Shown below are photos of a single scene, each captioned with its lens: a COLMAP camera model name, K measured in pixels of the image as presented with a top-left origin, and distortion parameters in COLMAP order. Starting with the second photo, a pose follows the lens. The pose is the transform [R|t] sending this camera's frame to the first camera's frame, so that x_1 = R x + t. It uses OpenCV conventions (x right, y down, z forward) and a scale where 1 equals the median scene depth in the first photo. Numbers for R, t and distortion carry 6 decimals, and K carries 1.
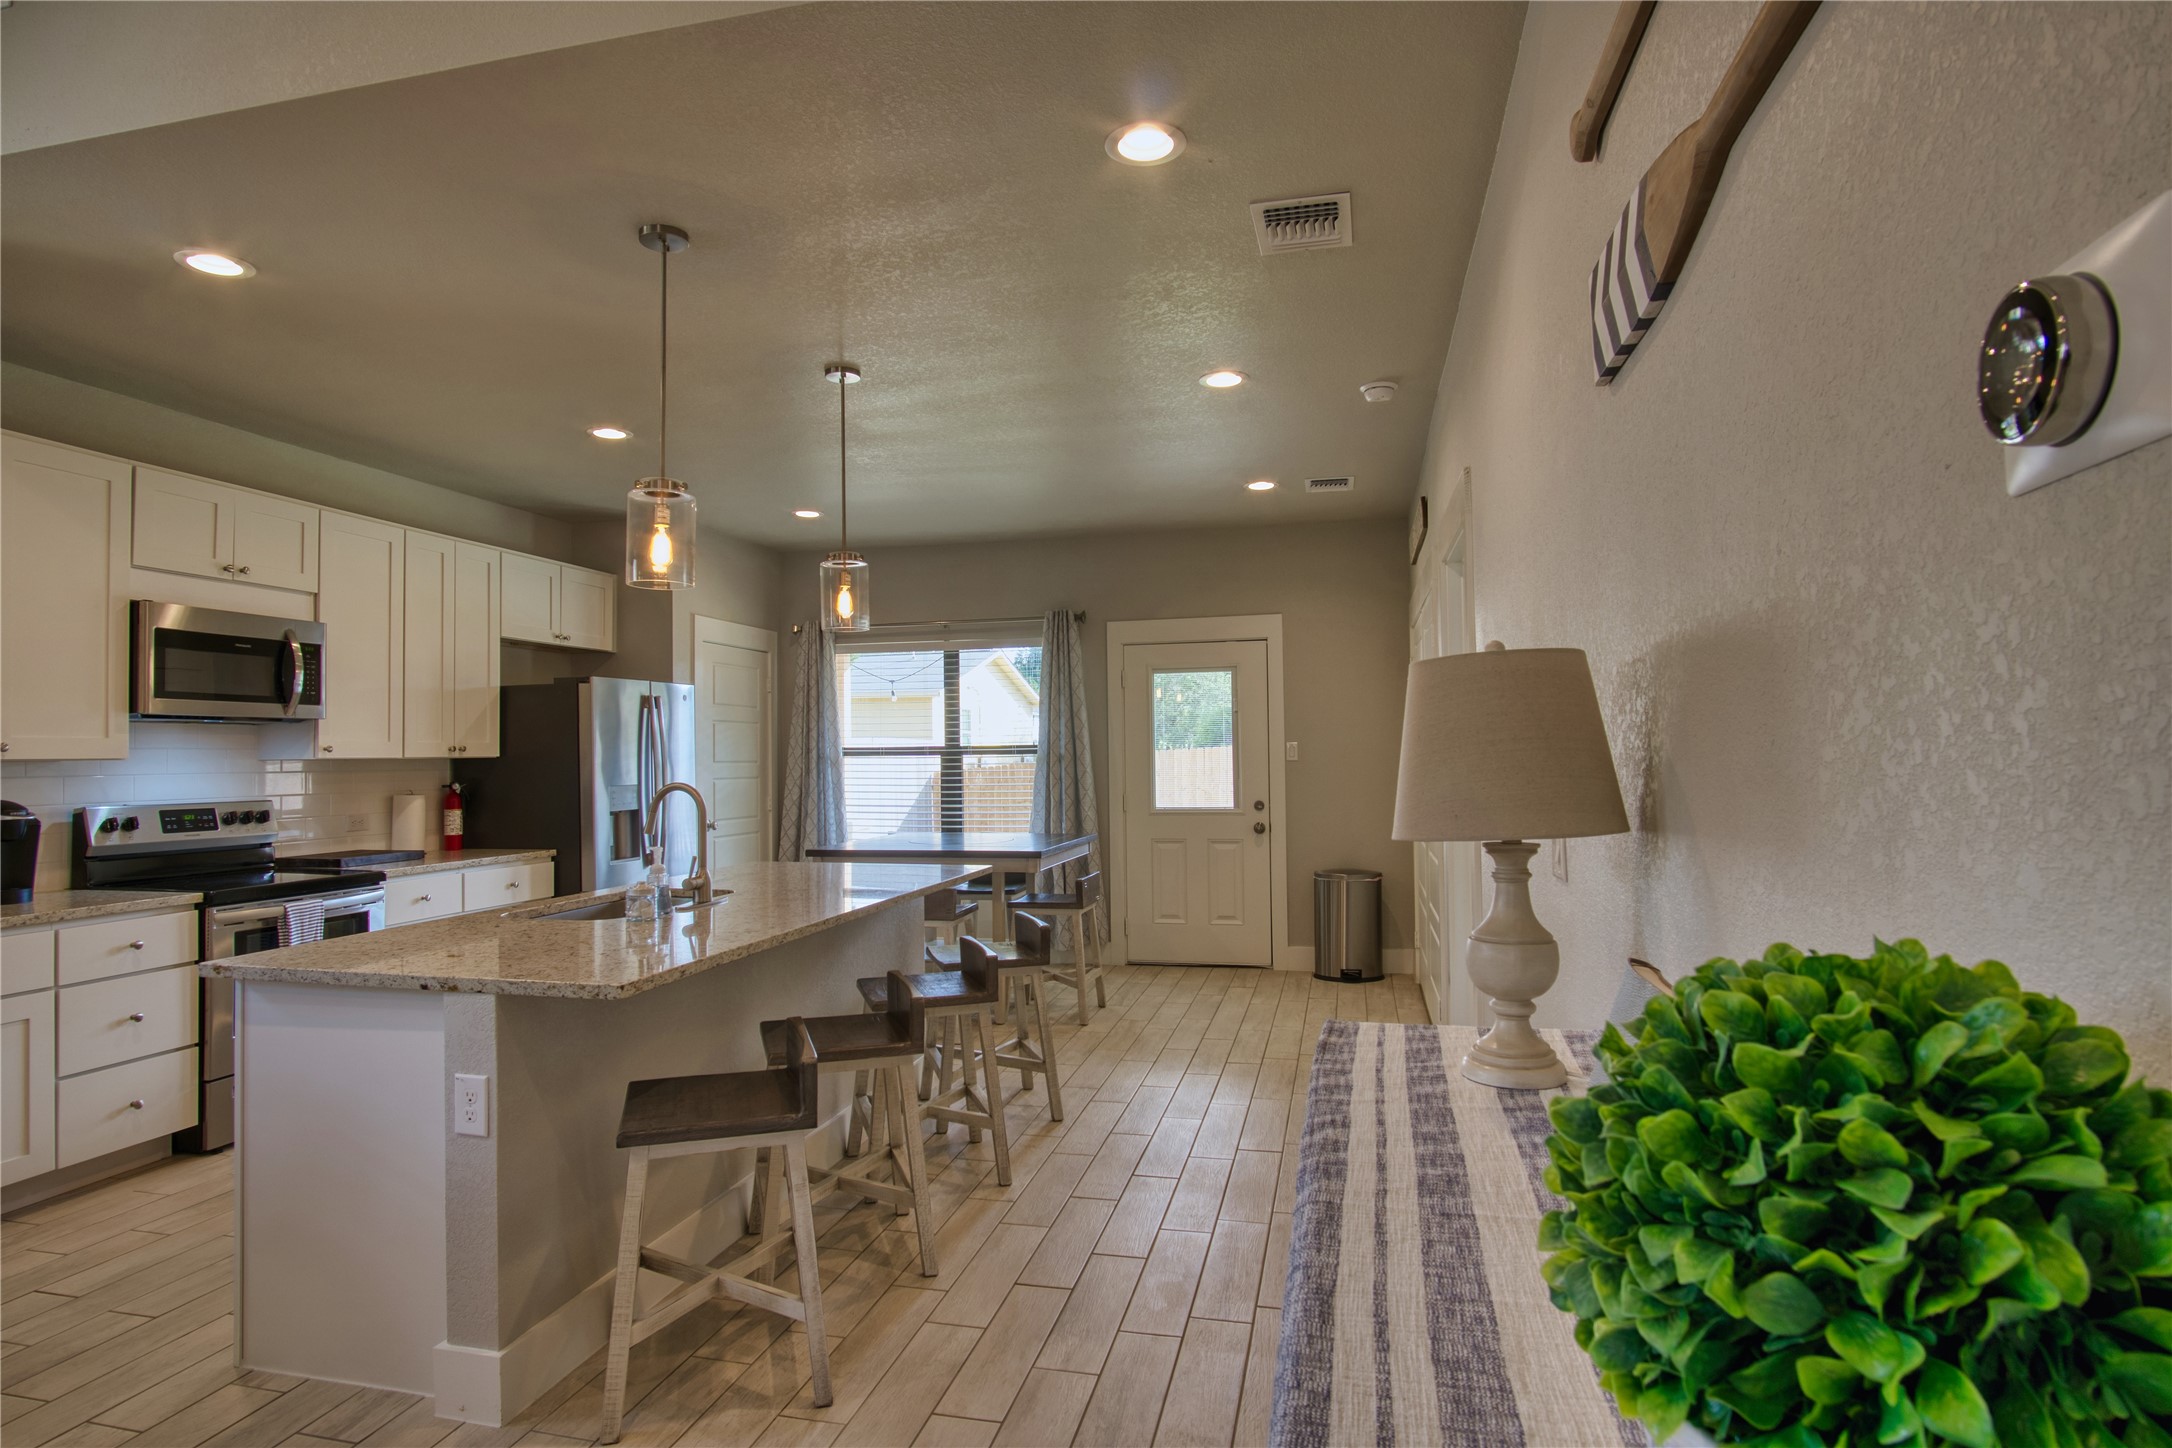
lens RADIAL K [[1158.8, 0, 1075.8], [0, 1158.8, 723.7], [0, 0, 1]] dist [-0.027336, 0.006239]
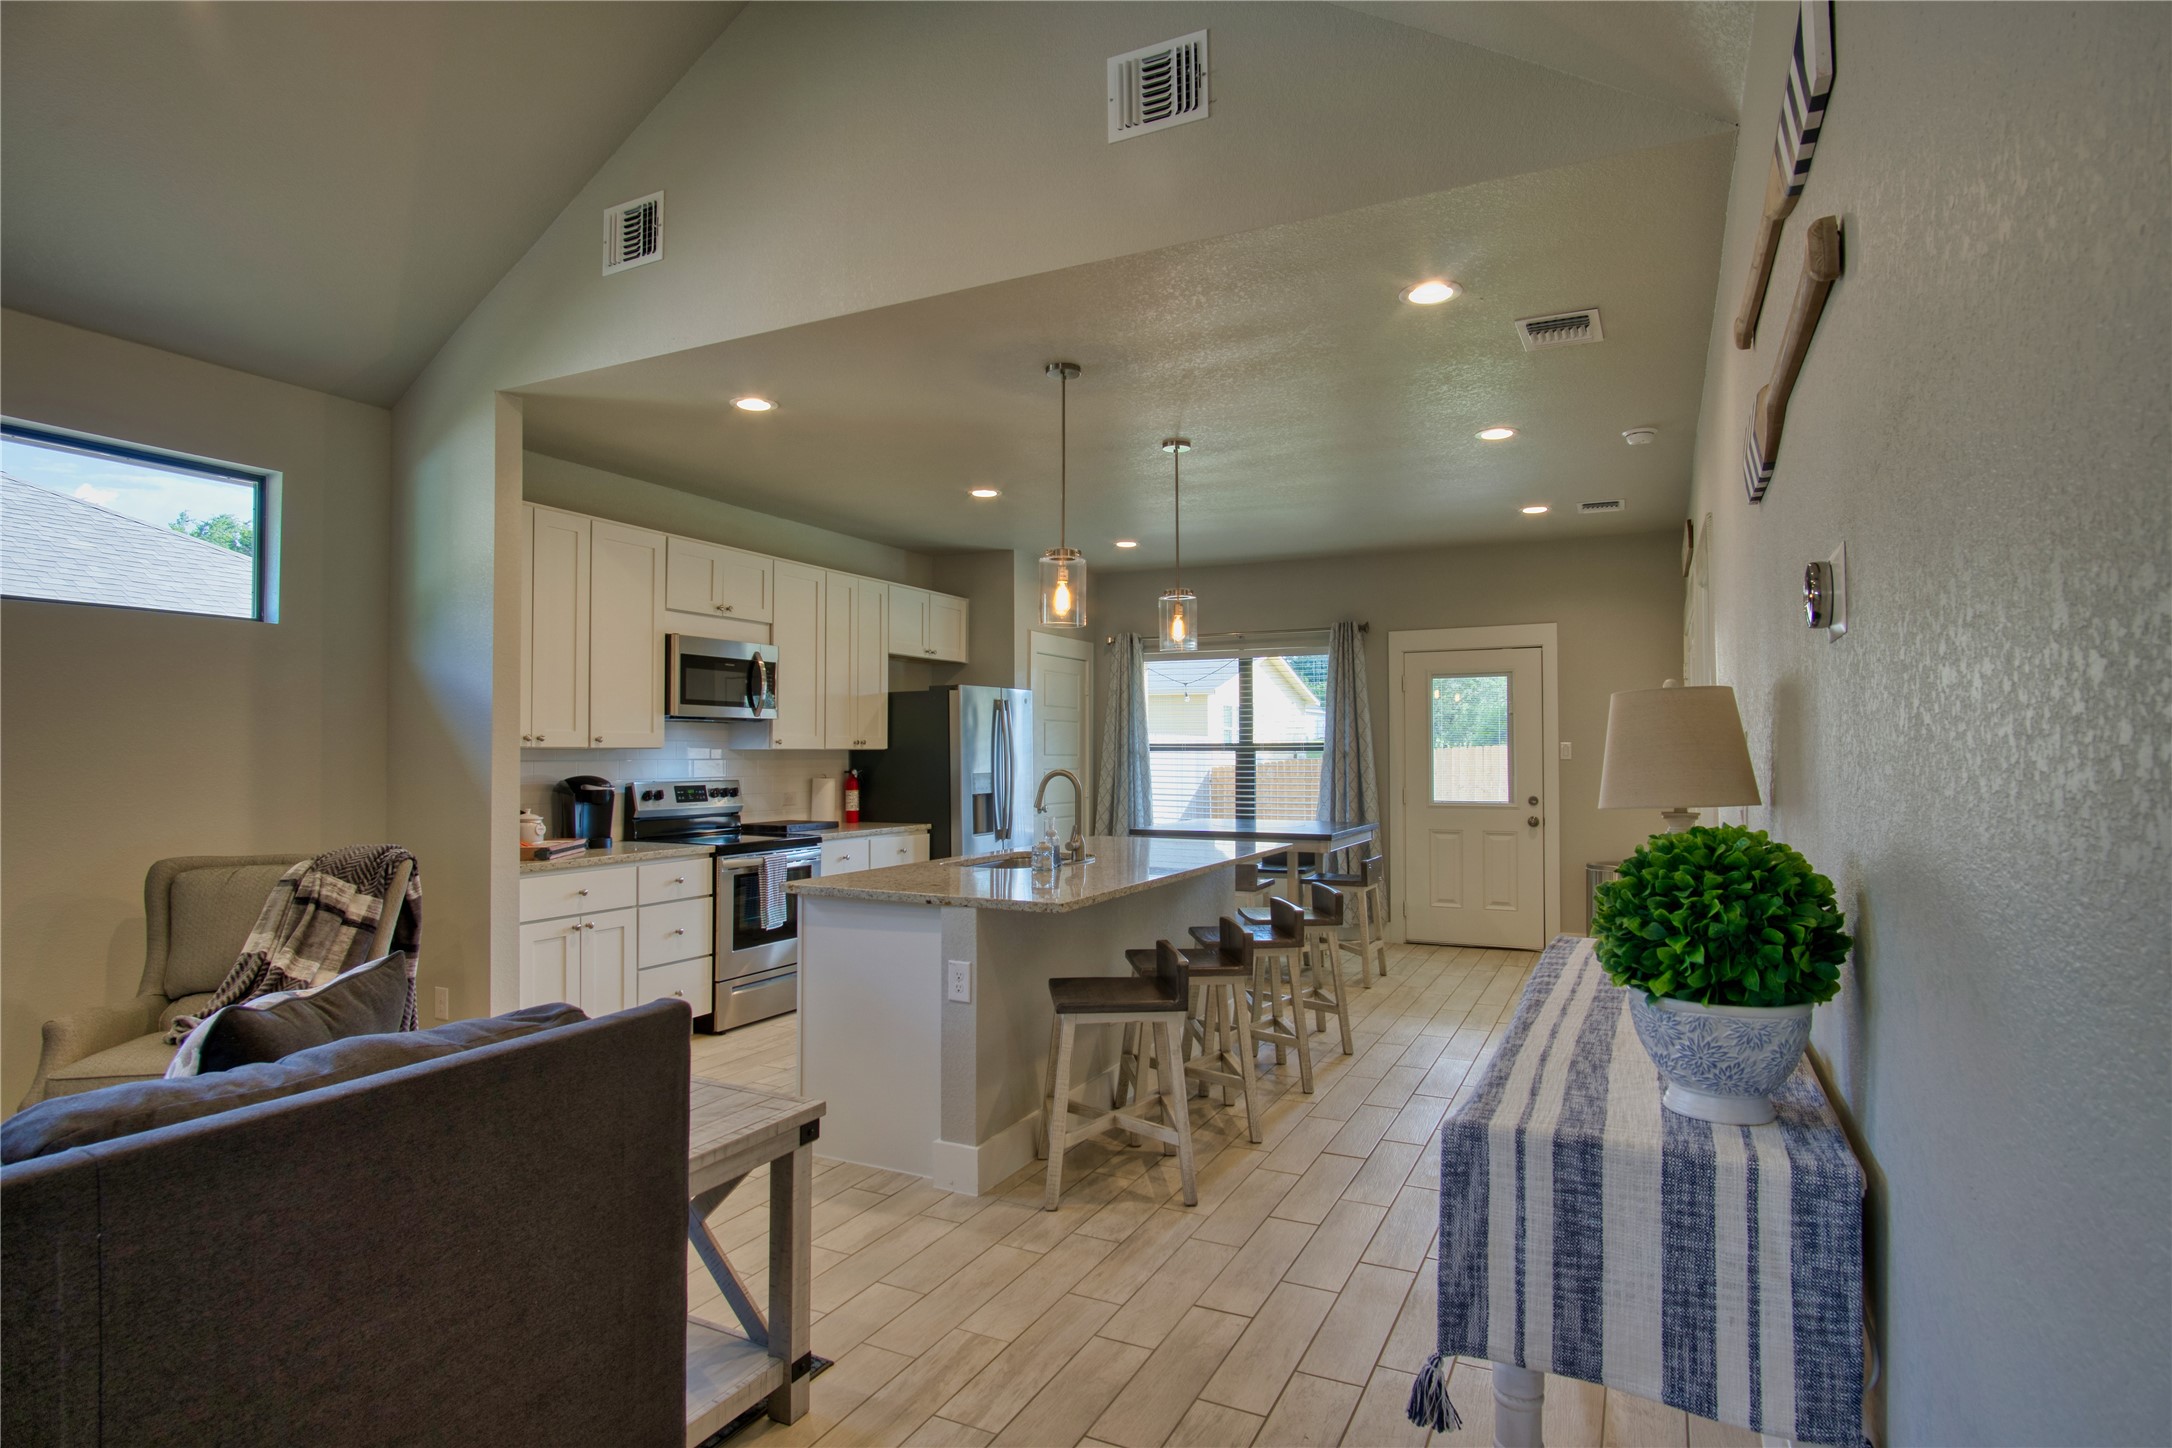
lens RADIAL K [[1160.5, 0, 1080.7], [0, 1160.5, 726.4], [0, 0, 1]] dist [-0.030259, 0.008834]
pose [[0.974573, 0.005878, -0.223993, -0.017707], [-0.004586, 0.999970, 0.006288, -0.005203], [0.224023, -0.005100, 0.974570, -0.215657]]
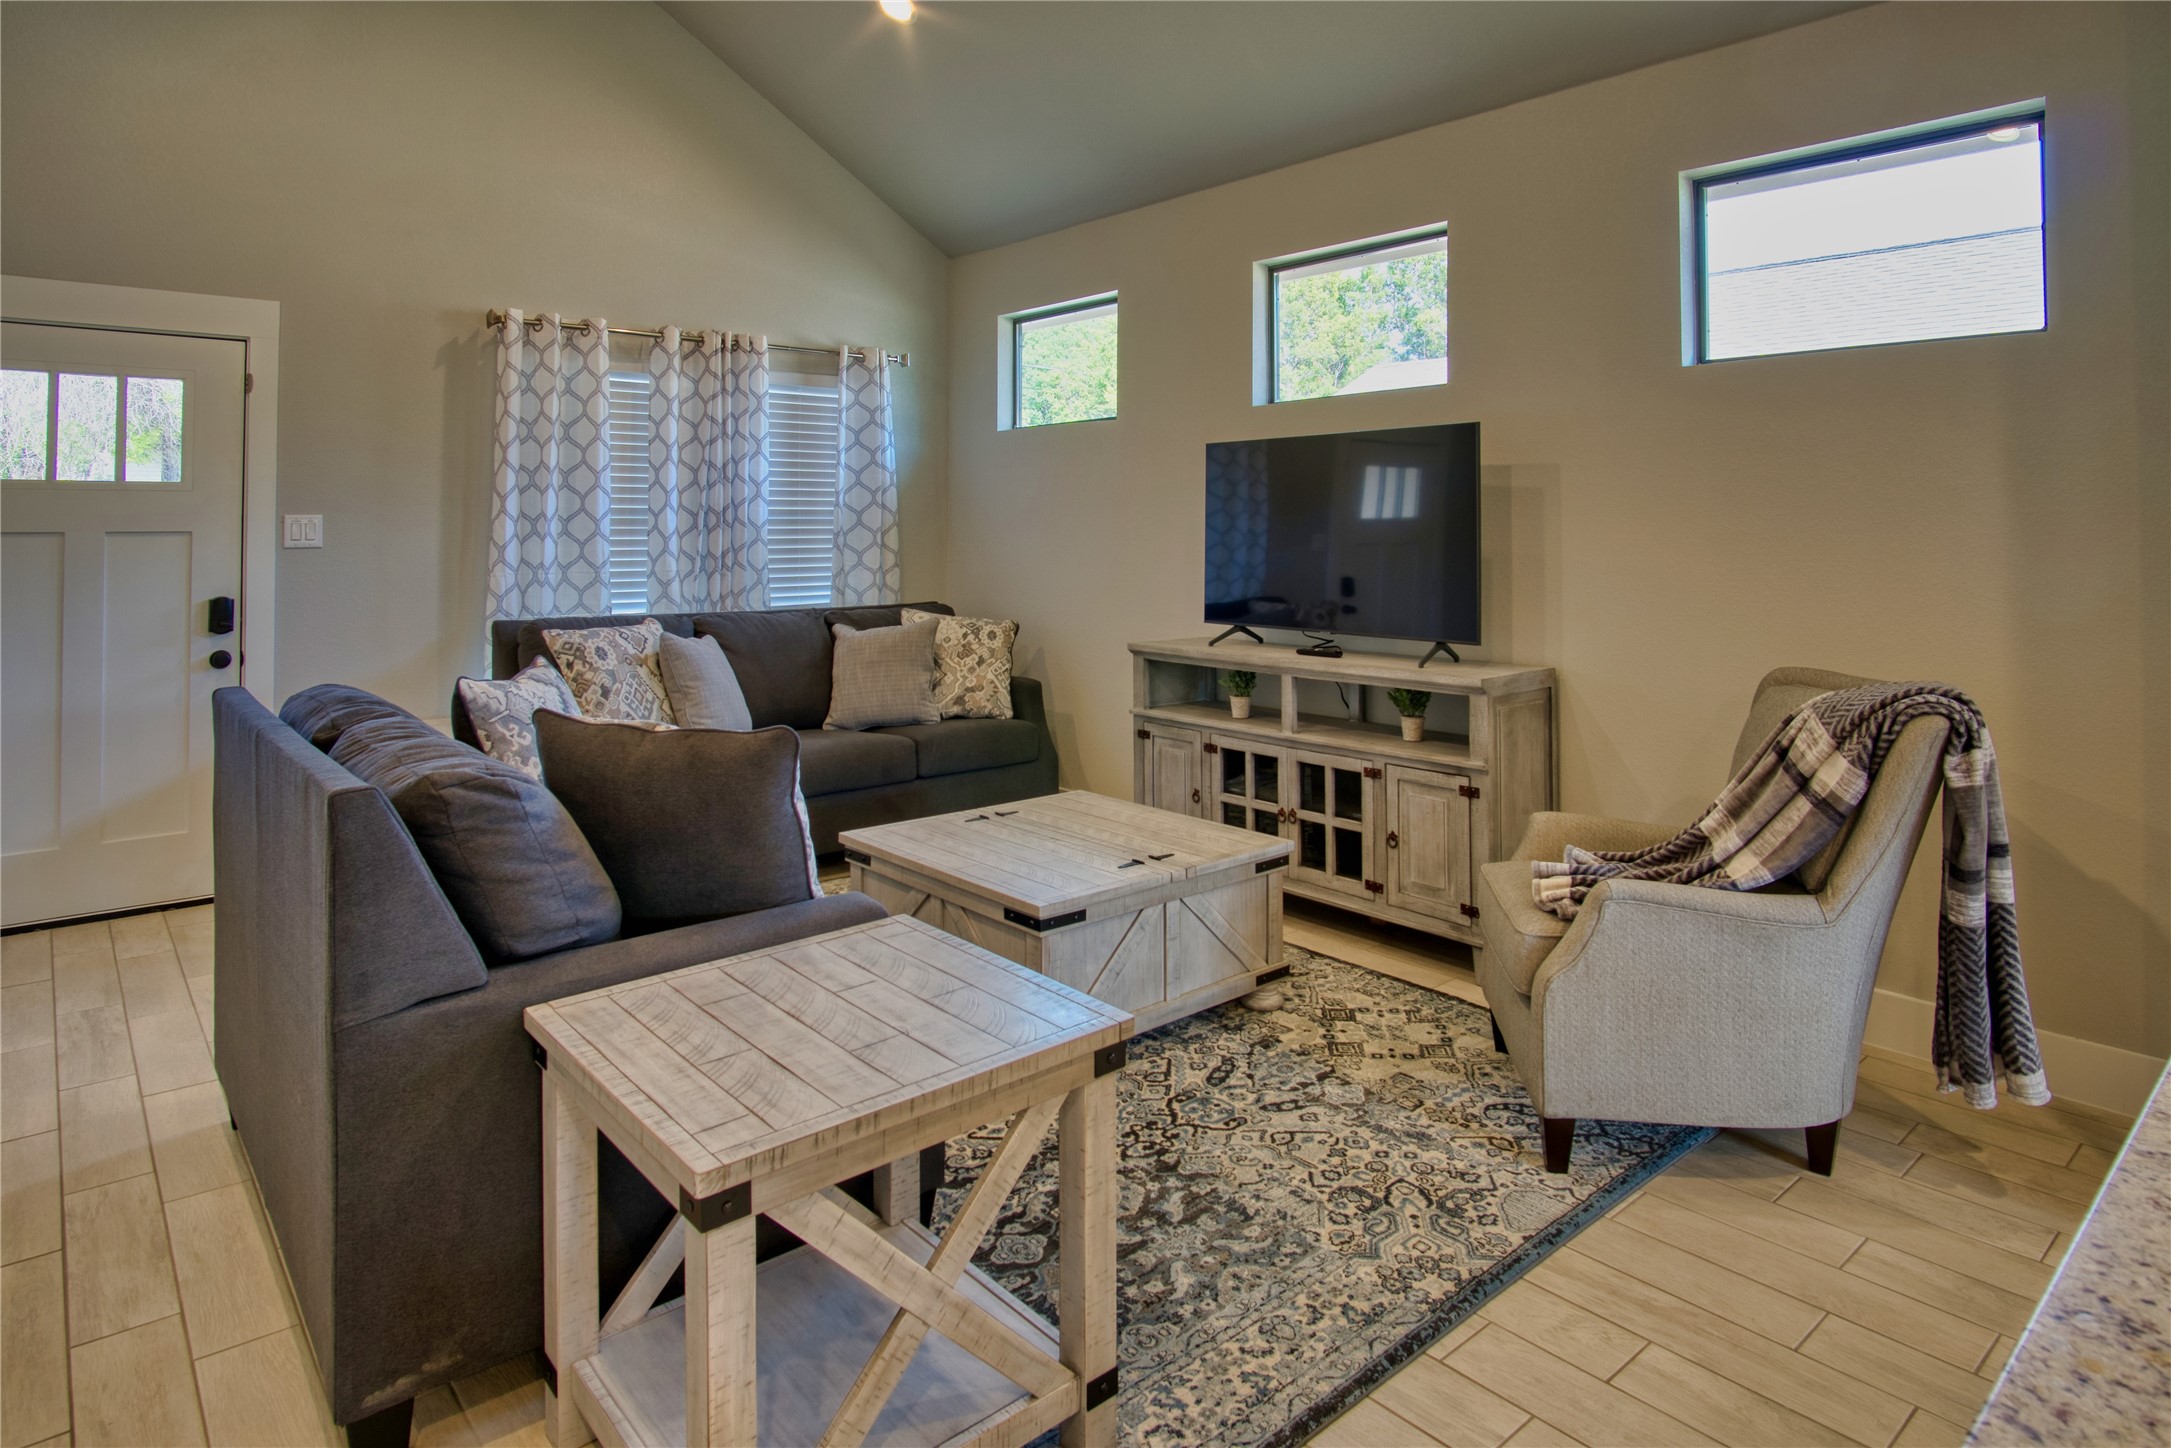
lens RADIAL K [[1236.8, 0, 1071.0], [0, 1236.8, 490.9], [0, 0, 1]] dist [-0.025245, 0.003645]
pose [[-0.589209, -0.014021, -0.807859, -0.055620], [0.024910, 0.999059, -0.035507, 0.014681], [0.807597, -0.041045, -0.588305, 0.487271]]
